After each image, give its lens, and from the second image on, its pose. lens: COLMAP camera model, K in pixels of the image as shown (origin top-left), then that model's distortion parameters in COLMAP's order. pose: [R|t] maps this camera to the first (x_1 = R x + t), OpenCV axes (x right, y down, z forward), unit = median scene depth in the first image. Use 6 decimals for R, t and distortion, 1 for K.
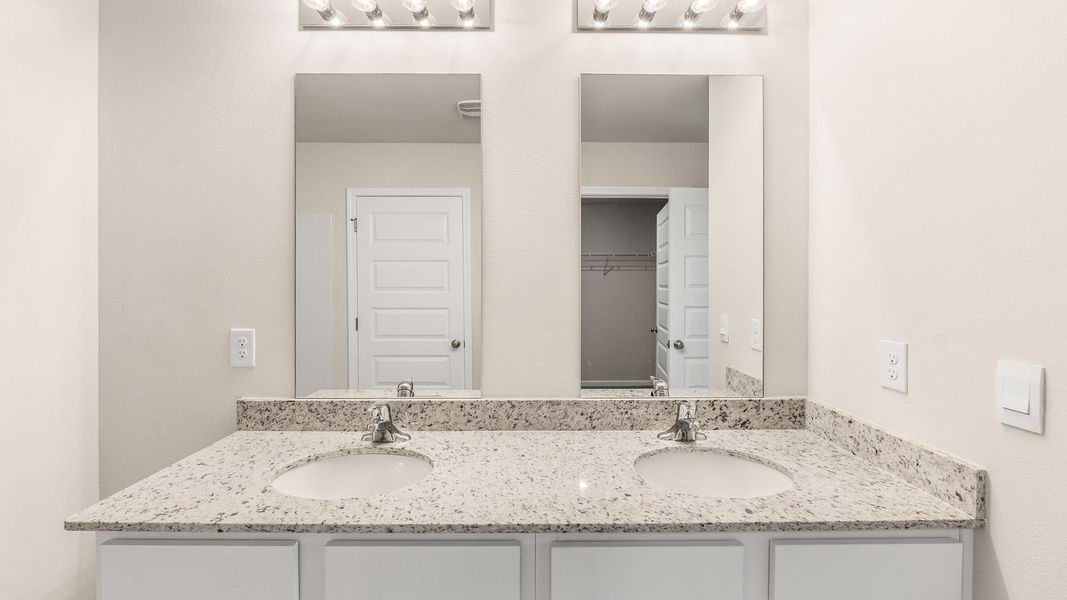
lens RADIAL K [[448.8, 0, 533.6], [0, 448.8, 302.6], [0, 0, 1]] dist [-0.013437, 0.000489]
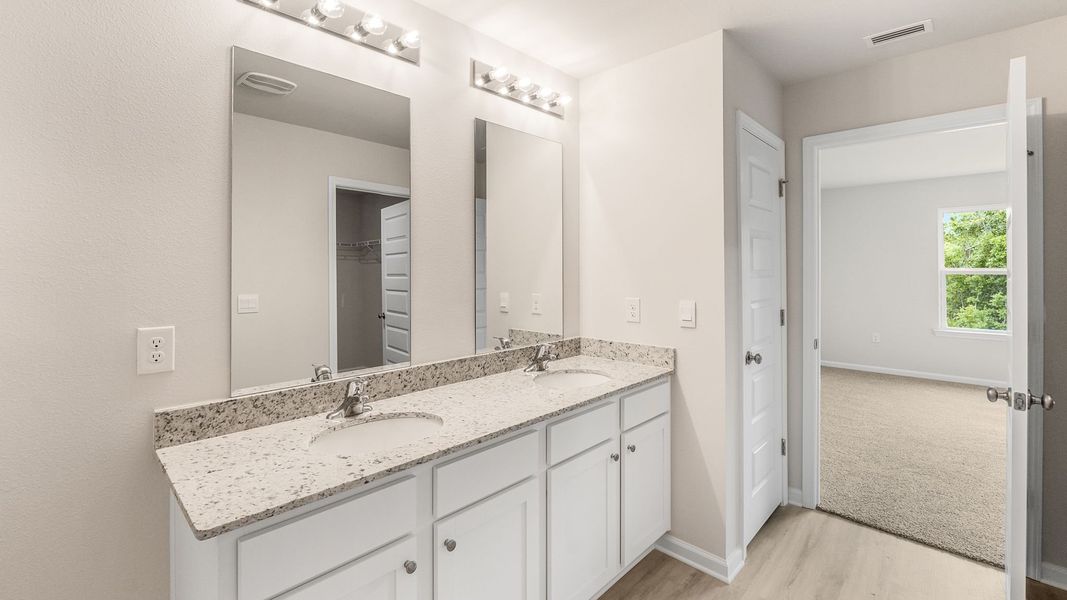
lens RADIAL K [[448.8, 0, 530.2], [0, 448.8, 302.9], [0, 0, 1]] dist [-0.013437, 0.000489]
pose [[0.702612, -0.054981, 0.709445, -0.749657], [0.040134, 0.998485, 0.037634, 0.010281], [-0.710440, 0.002031, 0.703755, -0.082168]]
